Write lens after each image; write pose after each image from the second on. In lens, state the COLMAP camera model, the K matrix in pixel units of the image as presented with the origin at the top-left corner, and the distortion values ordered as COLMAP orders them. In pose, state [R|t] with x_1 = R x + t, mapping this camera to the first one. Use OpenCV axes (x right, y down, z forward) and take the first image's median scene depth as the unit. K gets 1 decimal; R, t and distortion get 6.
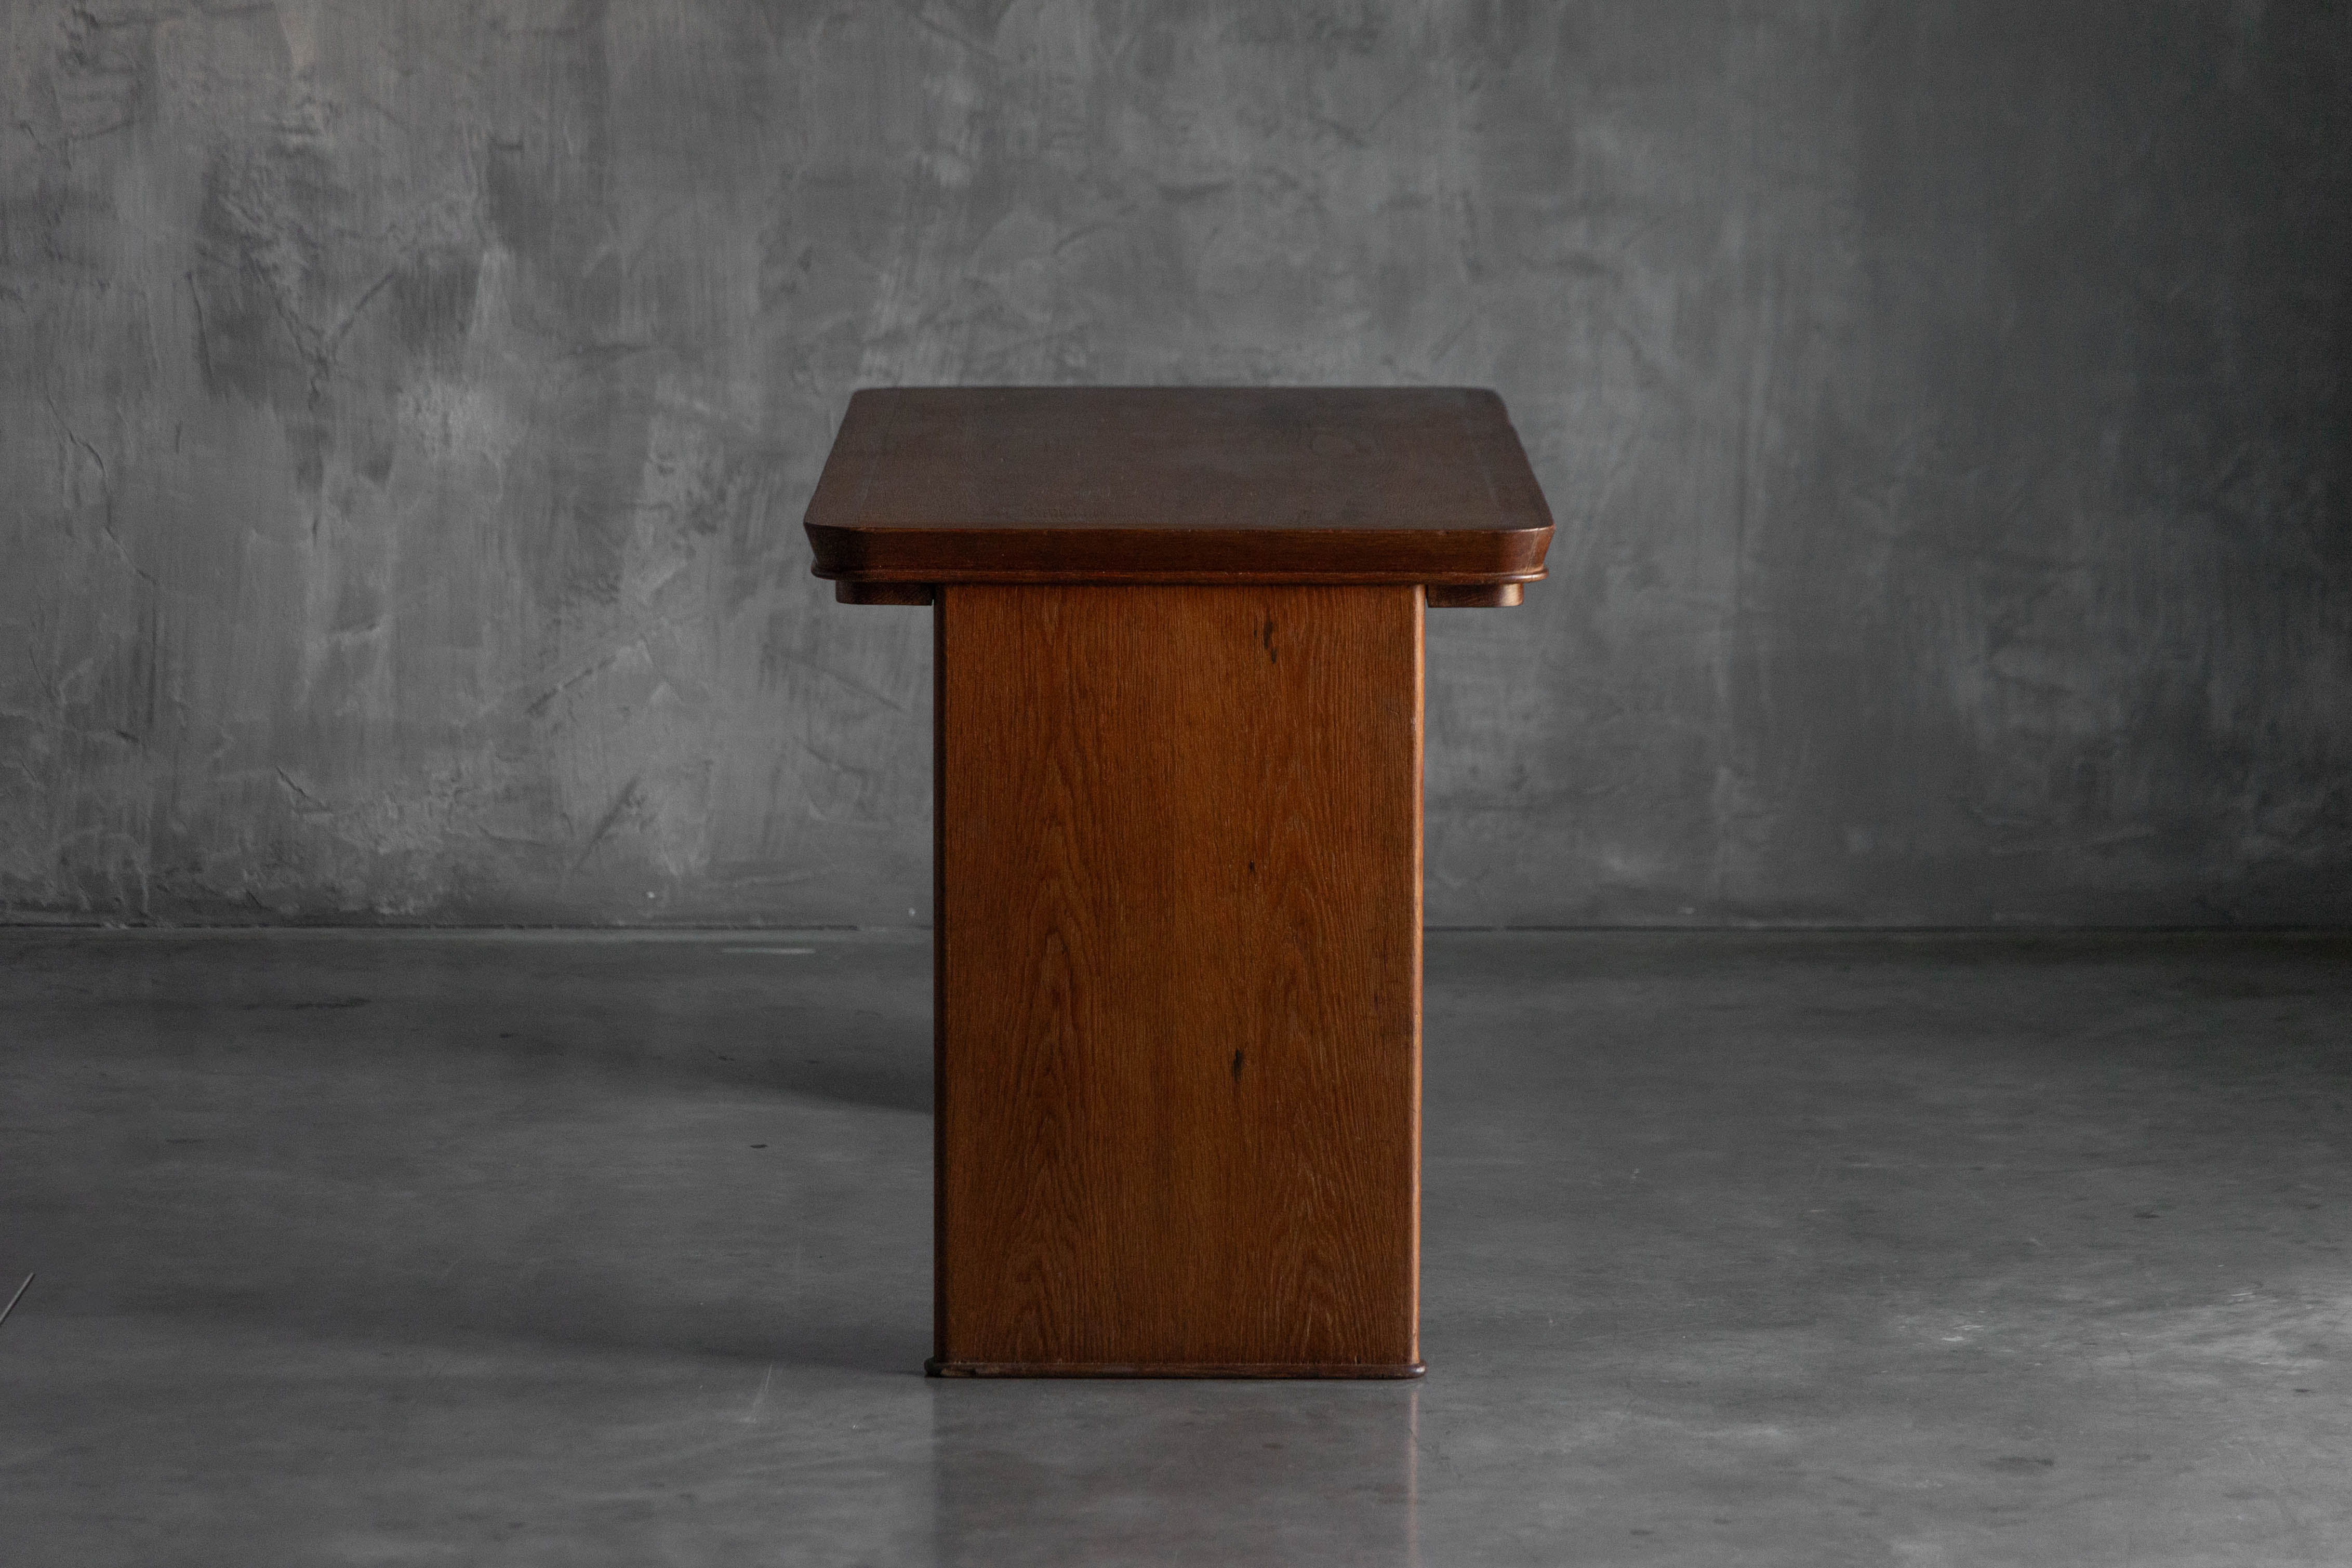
lens RADIAL K [[8442.3, 0, 1249.0], [0, 8442.3, 780.6], [0, 0, 1]] dist [0.177385, -0.644120]
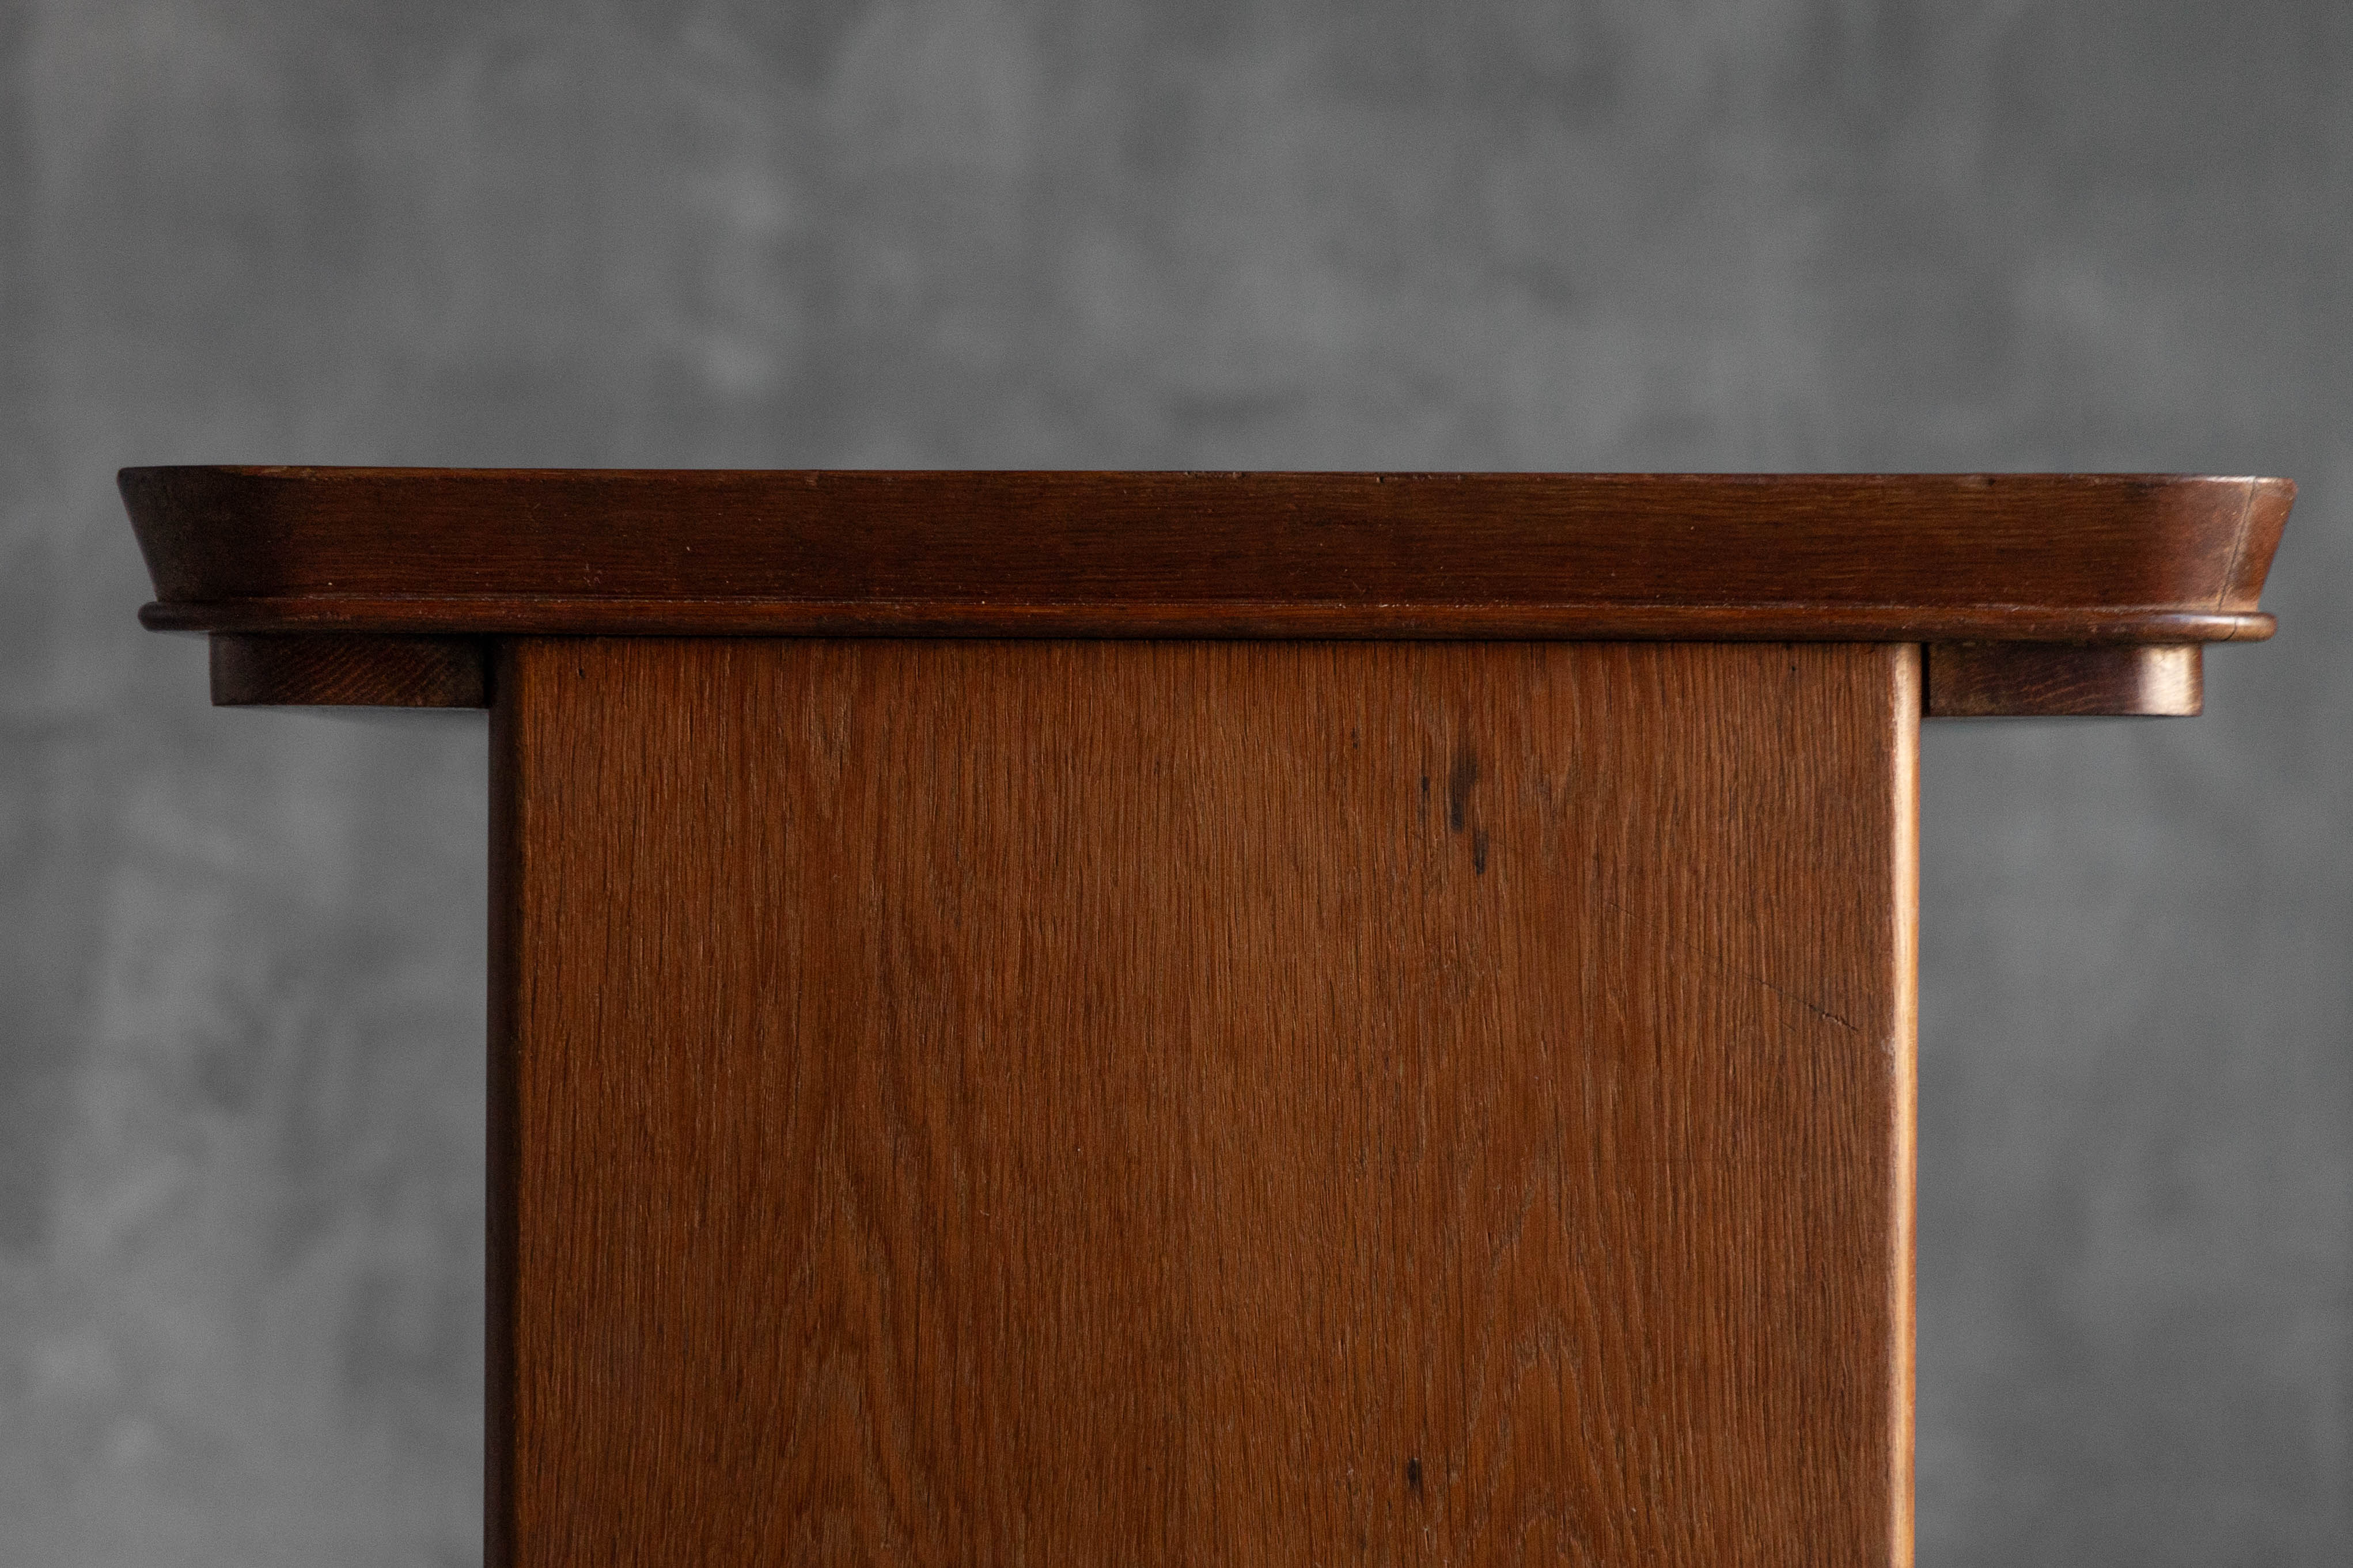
lens RADIAL K [[10504.1, 0, 1176.5], [0, 10504.1, 784.0], [0, 0, 1]] dist [0.100673, -1.443224]
pose [[0.999939, -0.000021, -0.011074, -0.004614], [-0.001264, 0.993249, -0.115996, 0.031821], [0.011002, 0.116003, 0.993188, 0.576208]]
